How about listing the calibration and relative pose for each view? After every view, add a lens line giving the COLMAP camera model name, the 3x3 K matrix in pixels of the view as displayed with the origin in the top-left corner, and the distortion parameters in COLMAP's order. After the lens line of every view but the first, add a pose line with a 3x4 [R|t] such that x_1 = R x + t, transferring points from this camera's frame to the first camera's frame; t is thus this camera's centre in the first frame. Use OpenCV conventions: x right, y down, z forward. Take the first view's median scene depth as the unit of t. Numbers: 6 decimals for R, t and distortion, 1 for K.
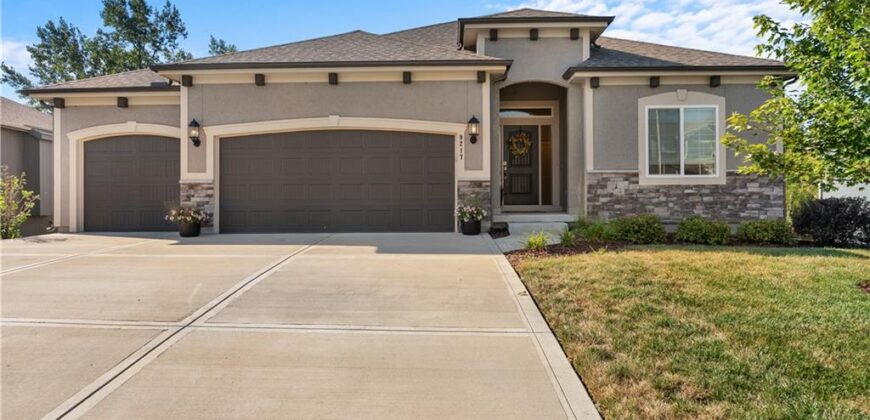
lens RADIAL K [[561.1, 0, 432.1], [0, 561.1, 205.7], [0, 0, 1]] dist [-0.011873, 0.001894]
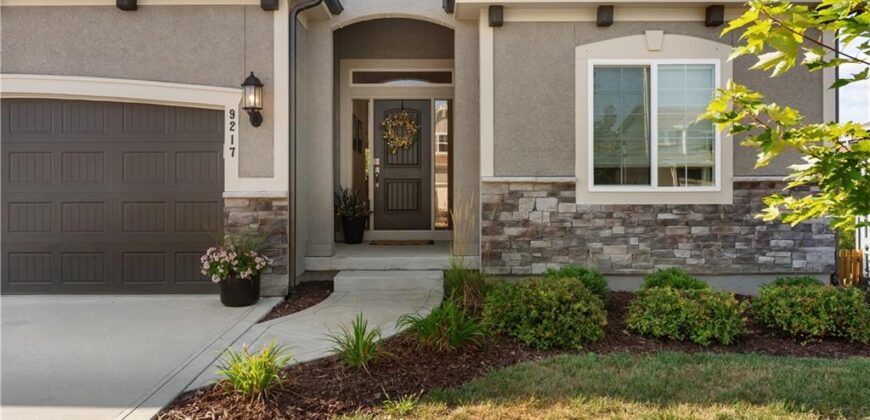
lens RADIAL K [[608.1, 0, 438.9], [0, 608.1, 204.5], [0, 0, 1]] dist [-0.004451, -0.000605]
pose [[0.999574, 0.004052, 0.028898, 0.218836], [-0.004284, 0.999959, 0.007969, -0.041507], [-0.028864, -0.008089, 0.999551, 0.410480]]
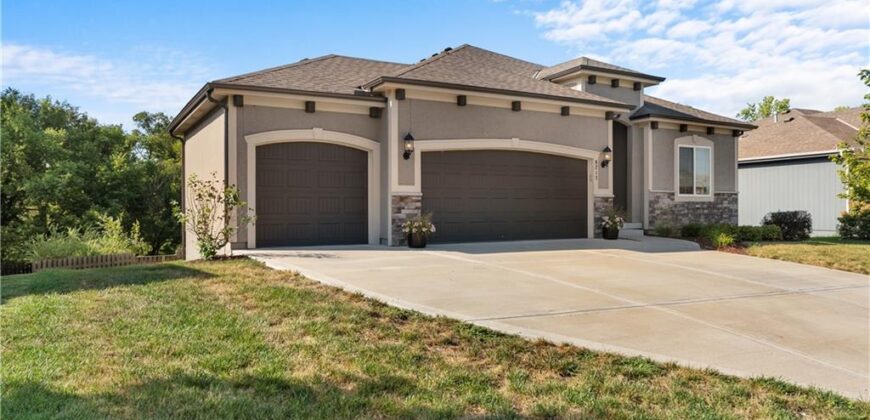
lens RADIAL K [[608.1, 0, 435.6], [0, 608.1, 216.2], [0, 0, 1]] dist [-0.004451, -0.000605]
pose [[0.851164, -0.003099, 0.524890, -0.927253], [0.007043, 0.999960, -0.005517, 0.003766], [-0.524852, 0.008392, 0.851152, 0.031555]]
